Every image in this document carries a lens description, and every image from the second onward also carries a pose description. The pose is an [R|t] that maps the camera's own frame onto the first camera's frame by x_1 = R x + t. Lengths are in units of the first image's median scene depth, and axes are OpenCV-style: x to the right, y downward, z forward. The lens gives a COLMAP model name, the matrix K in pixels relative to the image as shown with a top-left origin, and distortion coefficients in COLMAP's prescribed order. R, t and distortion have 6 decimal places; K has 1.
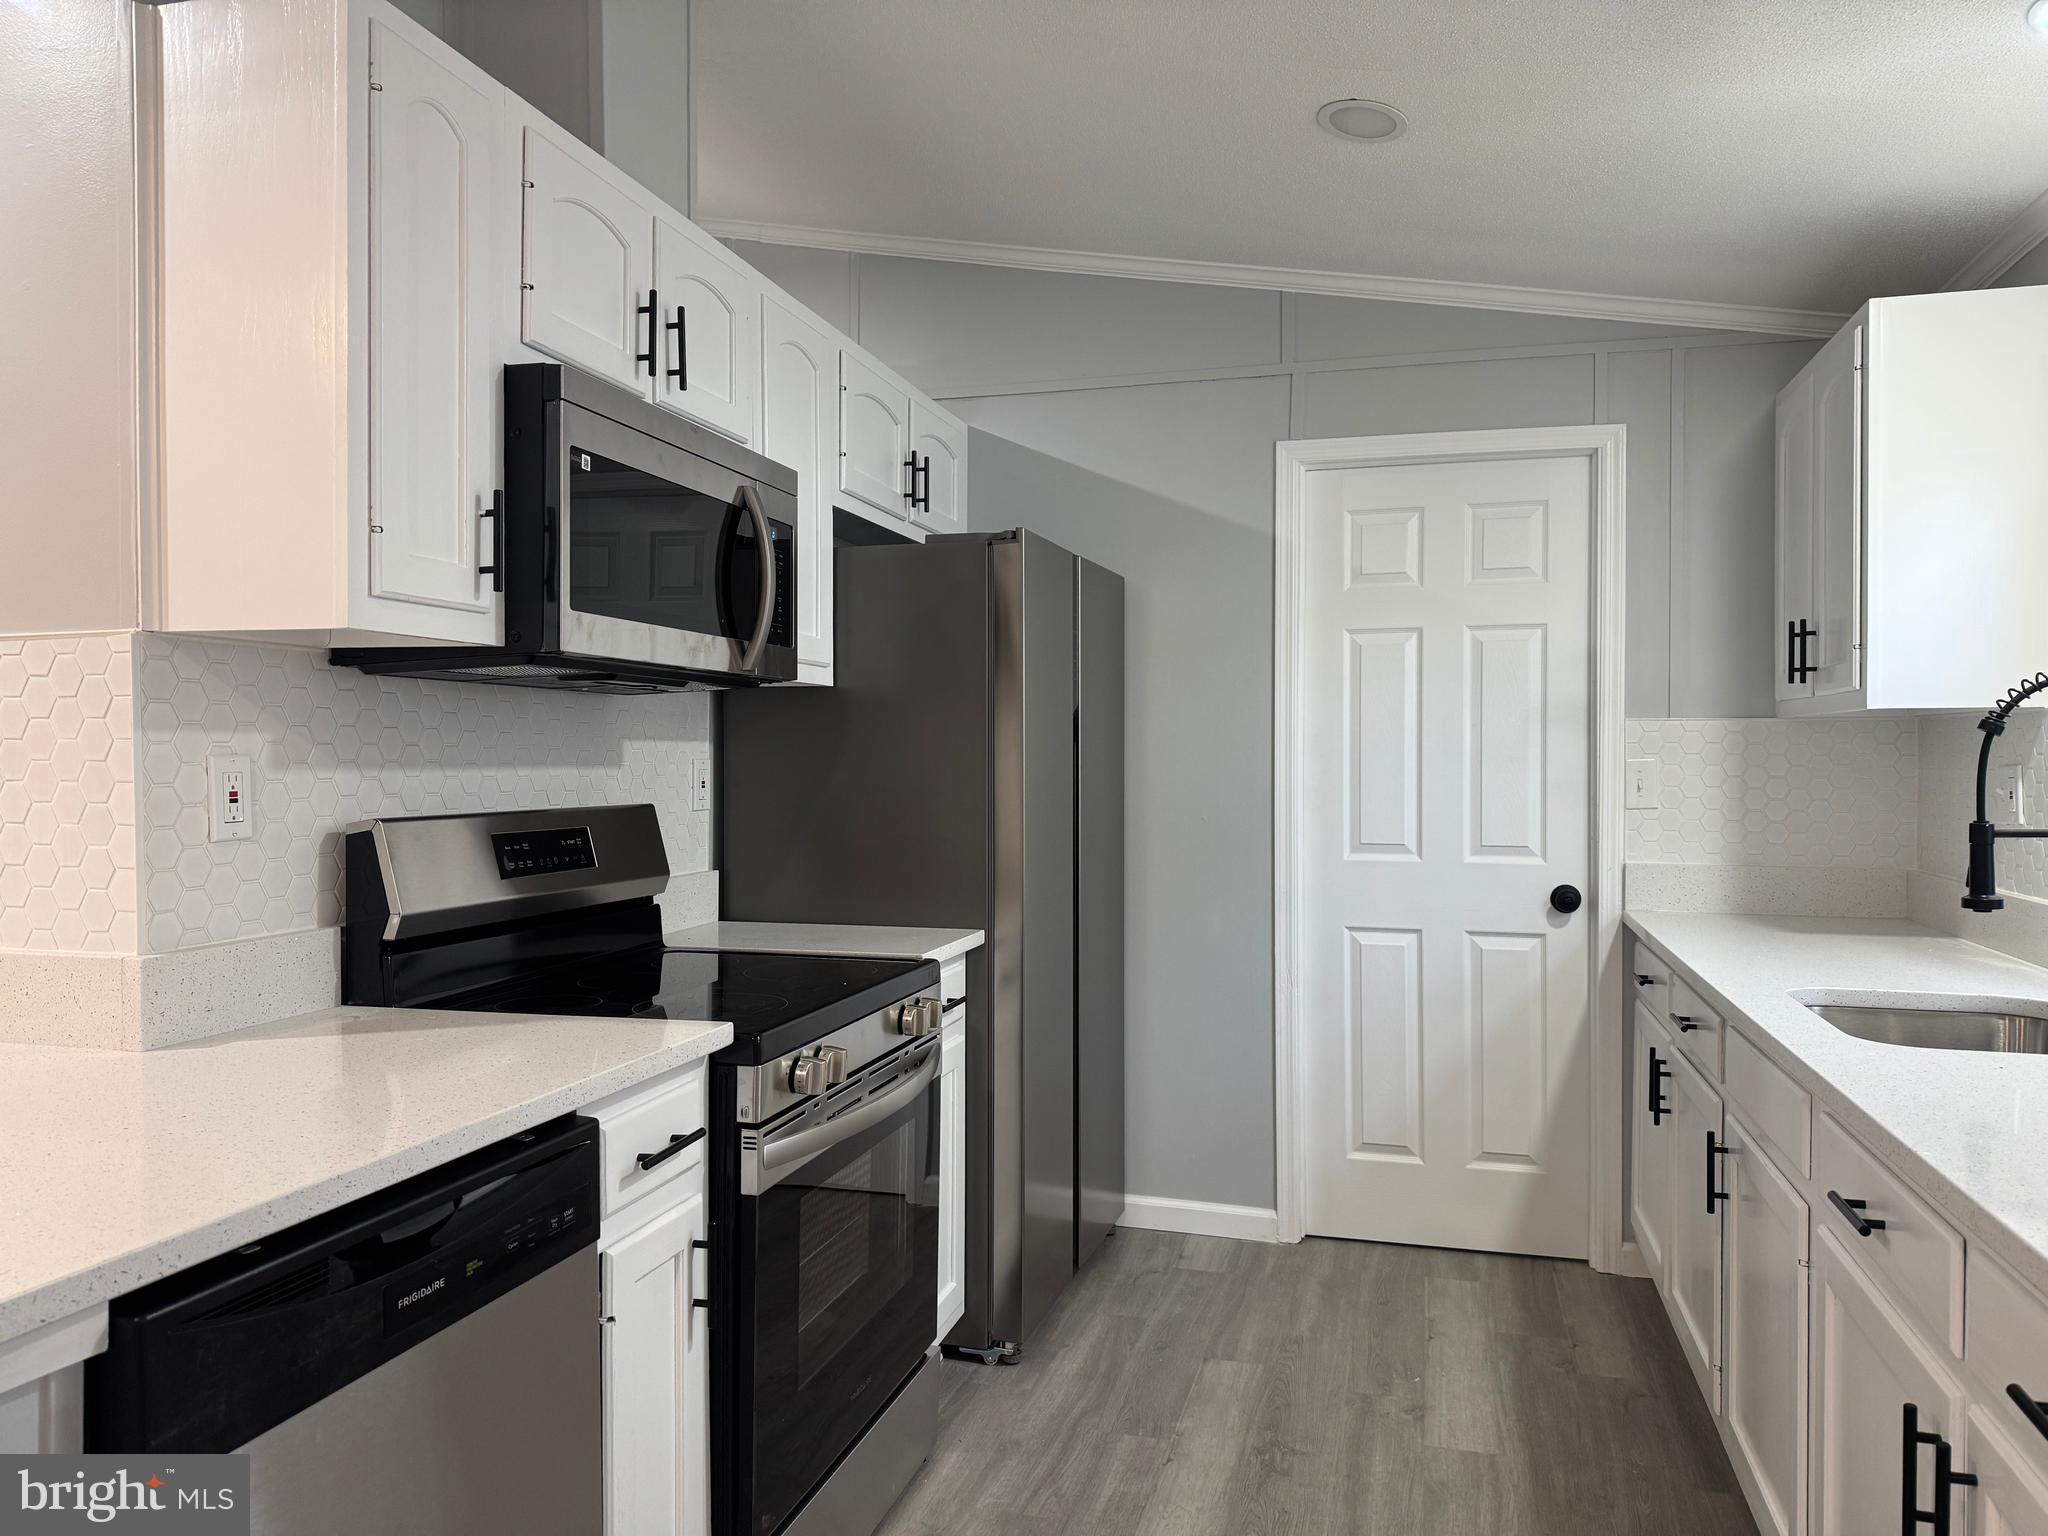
lens RADIAL K [[1431.0, 0, 1018.9], [0, 1431.0, 774.9], [0, 0, 1]] dist [0.118113, -0.201132]
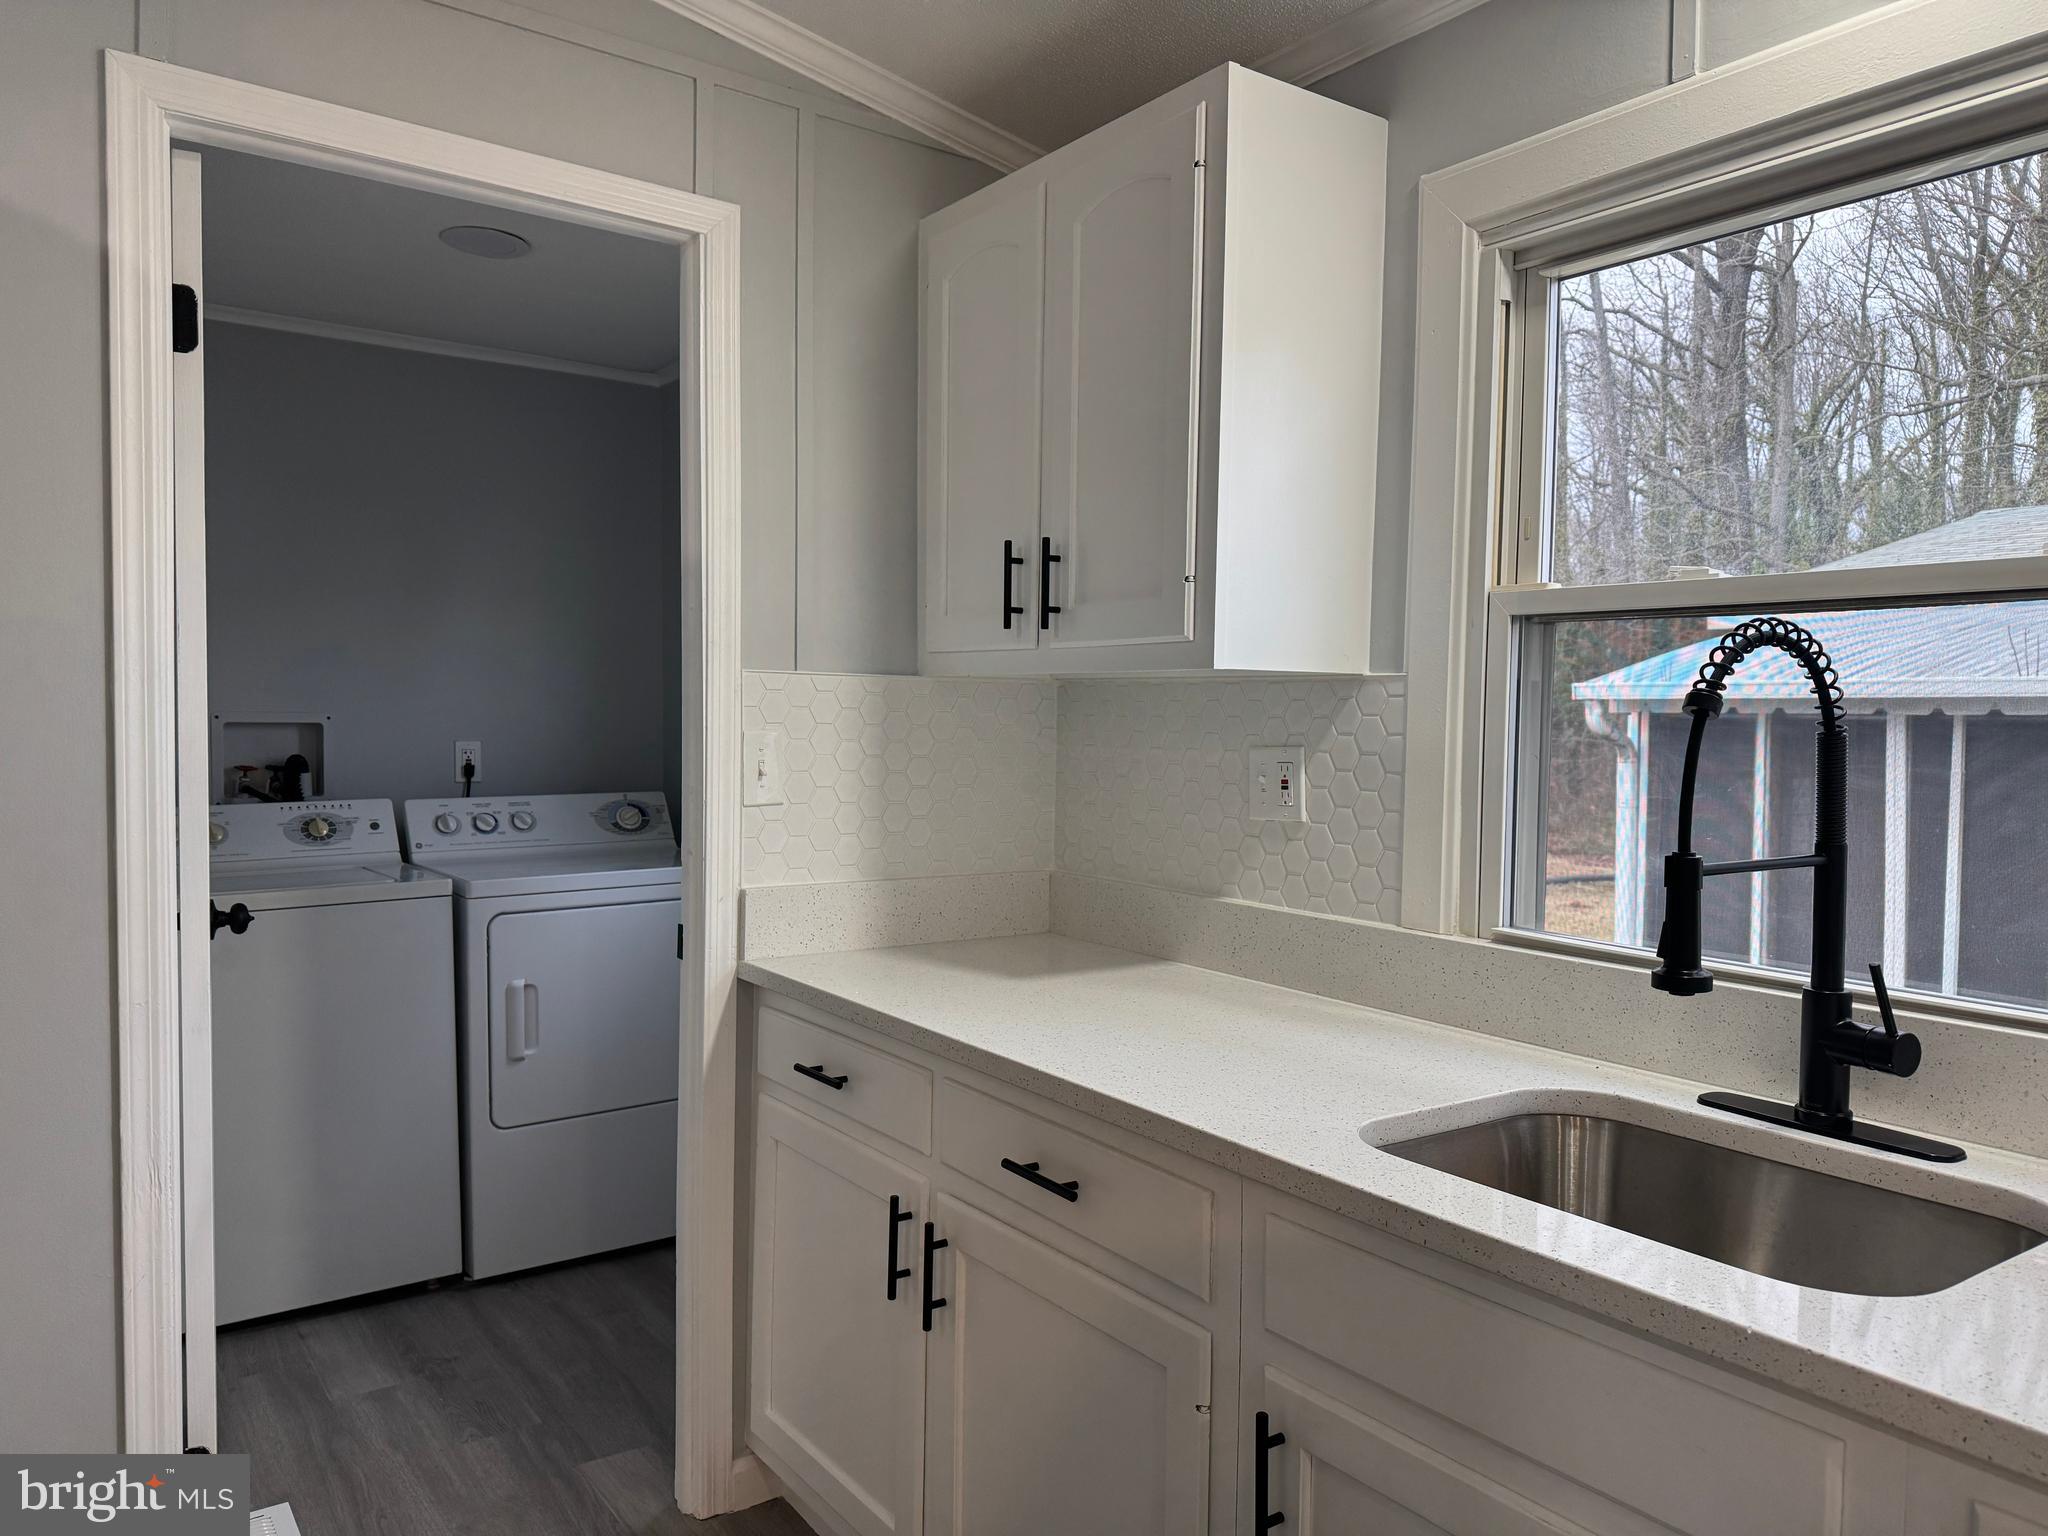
lens RADIAL K [[1431.0, 0, 1018.9], [0, 1431.0, 774.9], [0, 0, 1]] dist [0.118113, -0.201132]
pose [[0.633475, -0.023584, 0.773404, -0.007589], [-0.005119, 0.999386, 0.034668, -0.014941], [-0.773746, -0.025920, 0.632965, 0.517260]]
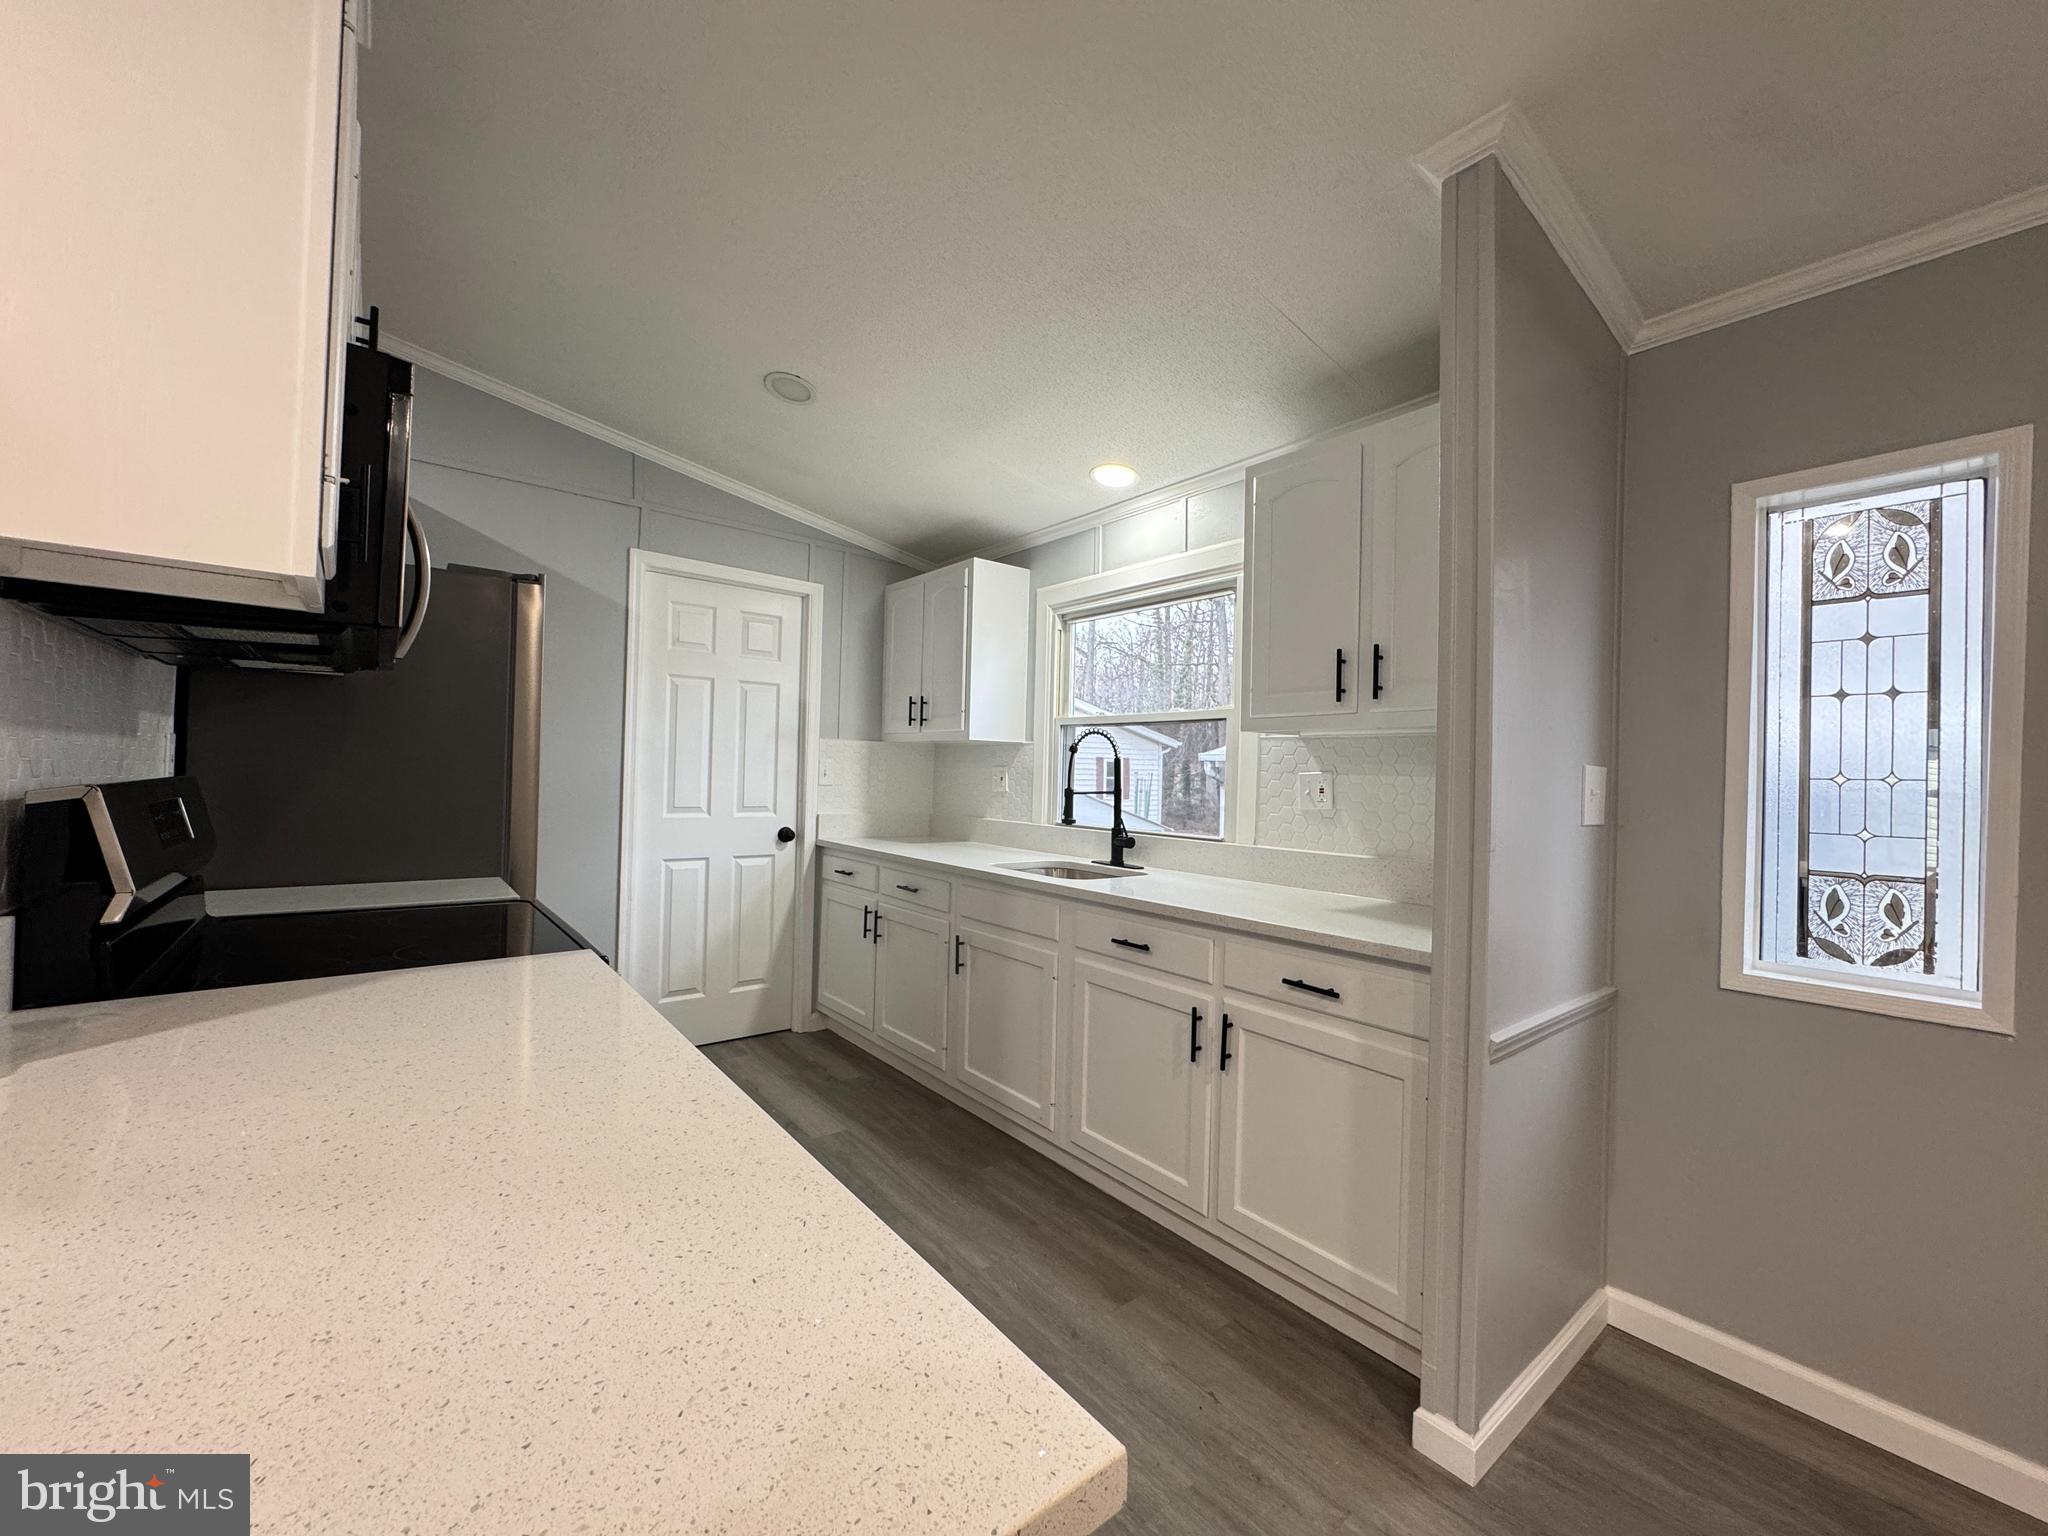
lens RADIAL K [[822.1, 0, 1024.0], [0, 822.1, 768.0], [0, 0, 1]] dist [-0.001341, -0.000104]
pose [[0.585980, 0.019951, 0.810080, -0.315272], [-0.016474, 0.999784, -0.012707, 0.010076], [-0.810158, -0.005899, 0.586182, 0.157460]]
